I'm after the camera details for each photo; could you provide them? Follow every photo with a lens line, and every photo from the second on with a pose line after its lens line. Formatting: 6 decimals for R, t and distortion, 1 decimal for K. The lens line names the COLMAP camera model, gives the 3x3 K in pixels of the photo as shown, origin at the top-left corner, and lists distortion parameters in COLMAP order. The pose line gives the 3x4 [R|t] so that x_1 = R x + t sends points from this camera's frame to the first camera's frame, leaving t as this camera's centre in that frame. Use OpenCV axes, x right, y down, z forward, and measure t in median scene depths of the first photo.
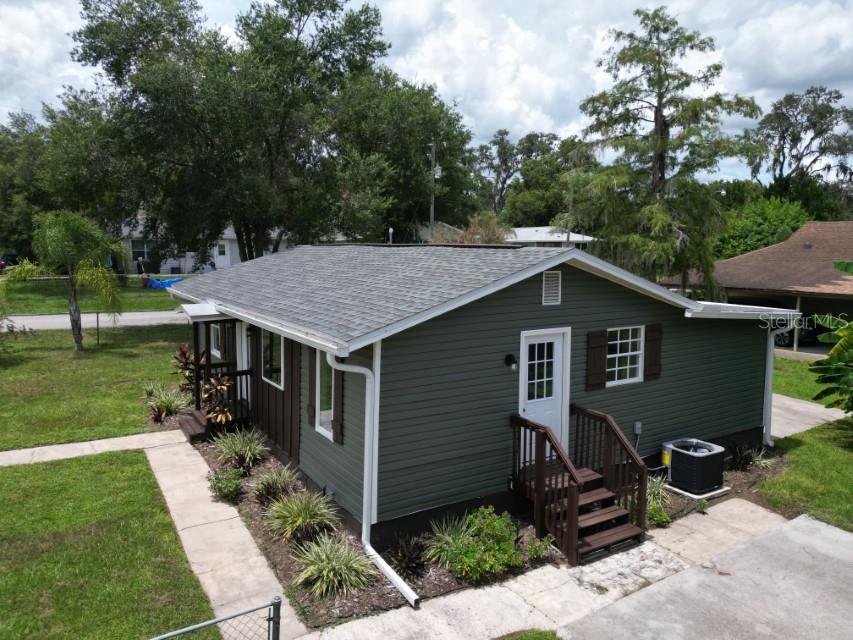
lens RADIAL K [[596.4, 0, 428.7], [0, 596.4, 316.6], [0, 0, 1]] dist [0.048767, -0.040453]
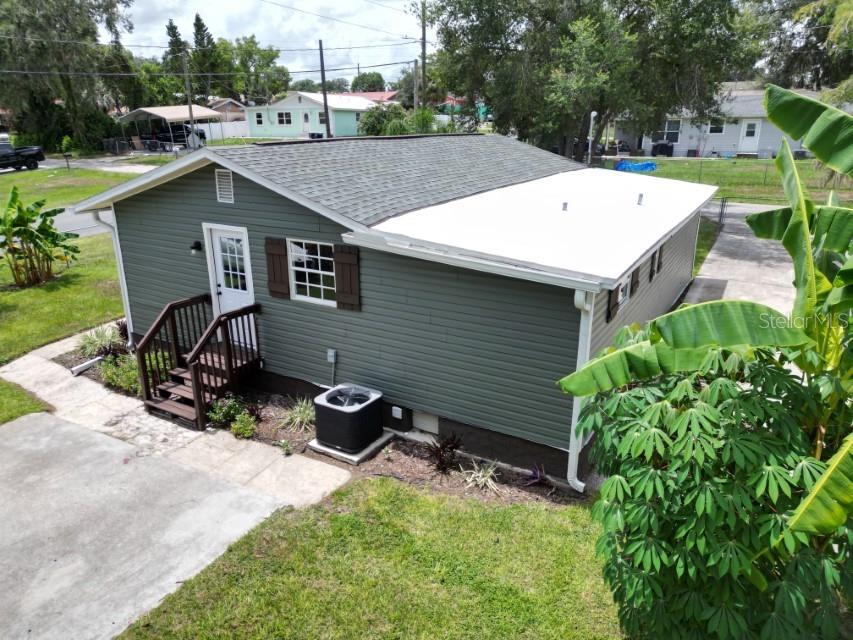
lens RADIAL K [[596.4, 0, 430.5], [0, 596.4, 322.7], [0, 0, 1]] dist [0.048767, -0.040453]
pose [[0.469045, 0.272274, -0.840157, 1.284290], [-0.095090, 0.961331, 0.258457, -0.120733], [0.878040, -0.041338, 0.476798, 0.782124]]
